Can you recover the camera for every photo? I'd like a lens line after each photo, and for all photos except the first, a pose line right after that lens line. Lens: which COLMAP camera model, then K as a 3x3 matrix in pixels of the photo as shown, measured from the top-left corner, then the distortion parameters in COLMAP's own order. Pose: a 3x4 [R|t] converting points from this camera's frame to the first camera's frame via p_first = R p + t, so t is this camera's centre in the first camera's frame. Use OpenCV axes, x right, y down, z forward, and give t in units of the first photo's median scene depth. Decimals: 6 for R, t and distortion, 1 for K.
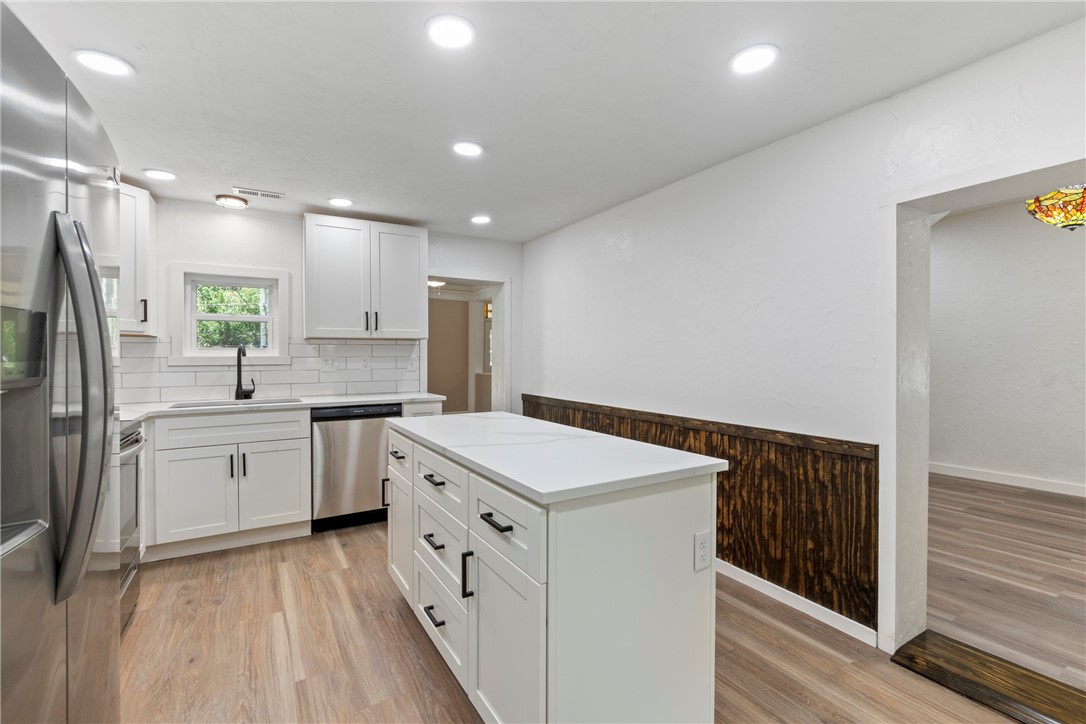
lens RADIAL K [[474.1, 0, 539.2], [0, 474.1, 358.4], [0, 0, 1]] dist [-0.003581, -0.000186]
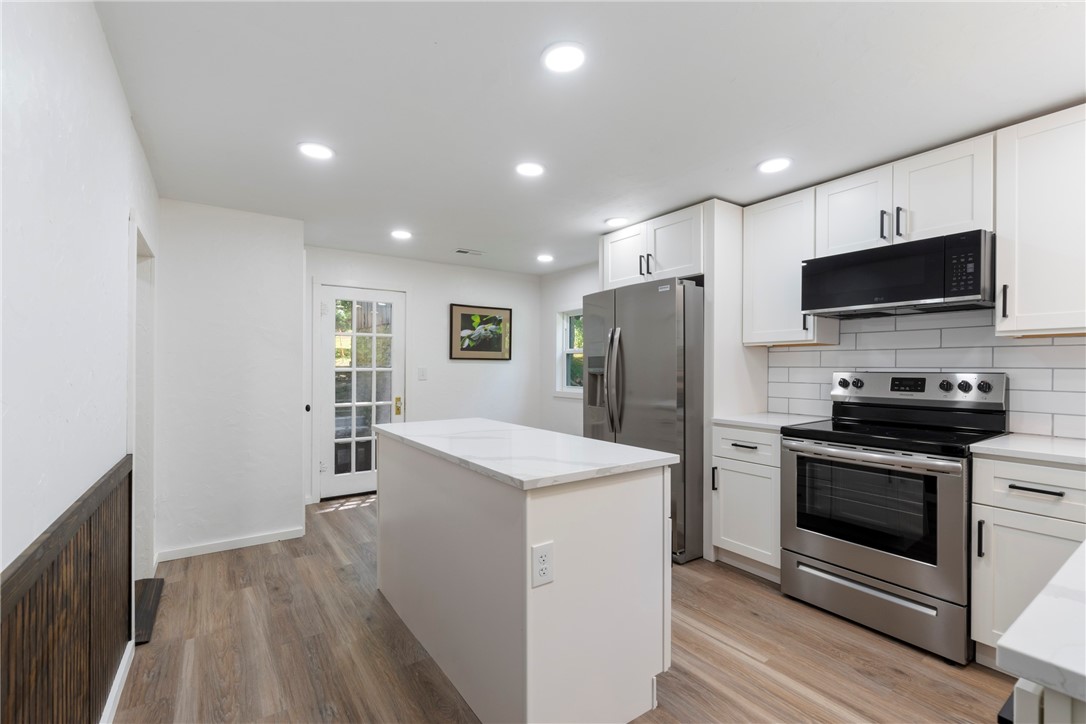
lens RADIAL K [[474.1, 0, 539.5], [0, 474.1, 368.4], [0, 0, 1]] dist [-0.003581, -0.000186]
pose [[-0.998025, -0.000538, -0.062811, -0.053452], [-0.000804, 0.999991, 0.004204, -0.003515], [0.062808, 0.004246, -0.998017, 1.211974]]
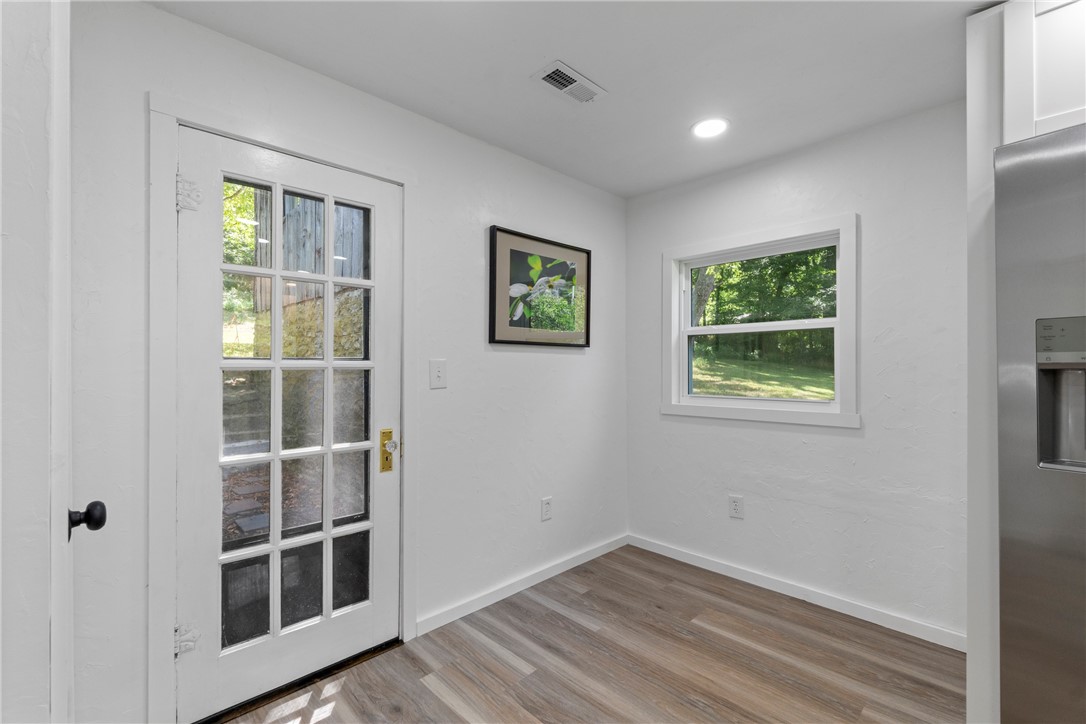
lens RADIAL K [[474.1, 0, 542.8], [0, 474.1, 364.2], [0, 0, 1]] dist [-0.003581, -0.000186]
pose [[-0.972374, 0.004991, -0.233374, 0.218088], [0.005706, 0.999981, -0.002388, 0.007138], [0.233358, -0.003654, -0.972384, 0.428359]]
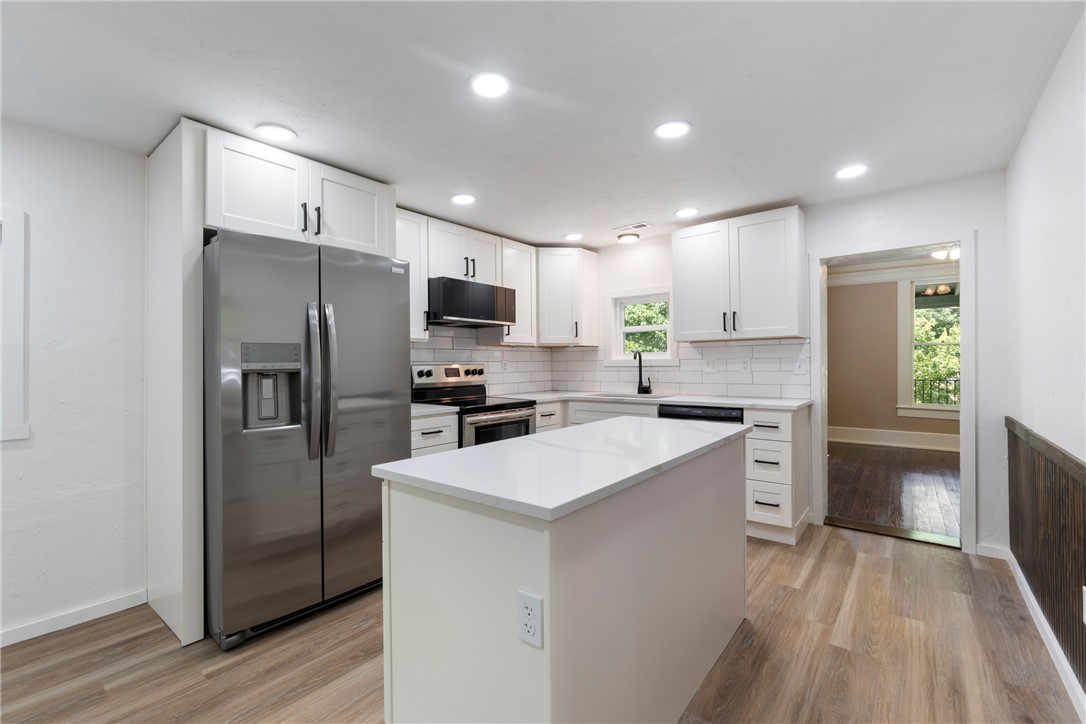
lens RADIAL K [[474.1, 0, 531.9], [0, 474.1, 361.5], [0, 0, 1]] dist [-0.003581, -0.000186]
pose [[0.340807, -0.003461, -0.940127, 0.447134], [0.007367, 0.999972, -0.001011, 0.000923], [0.940104, -0.006581, 0.340823, 0.306169]]
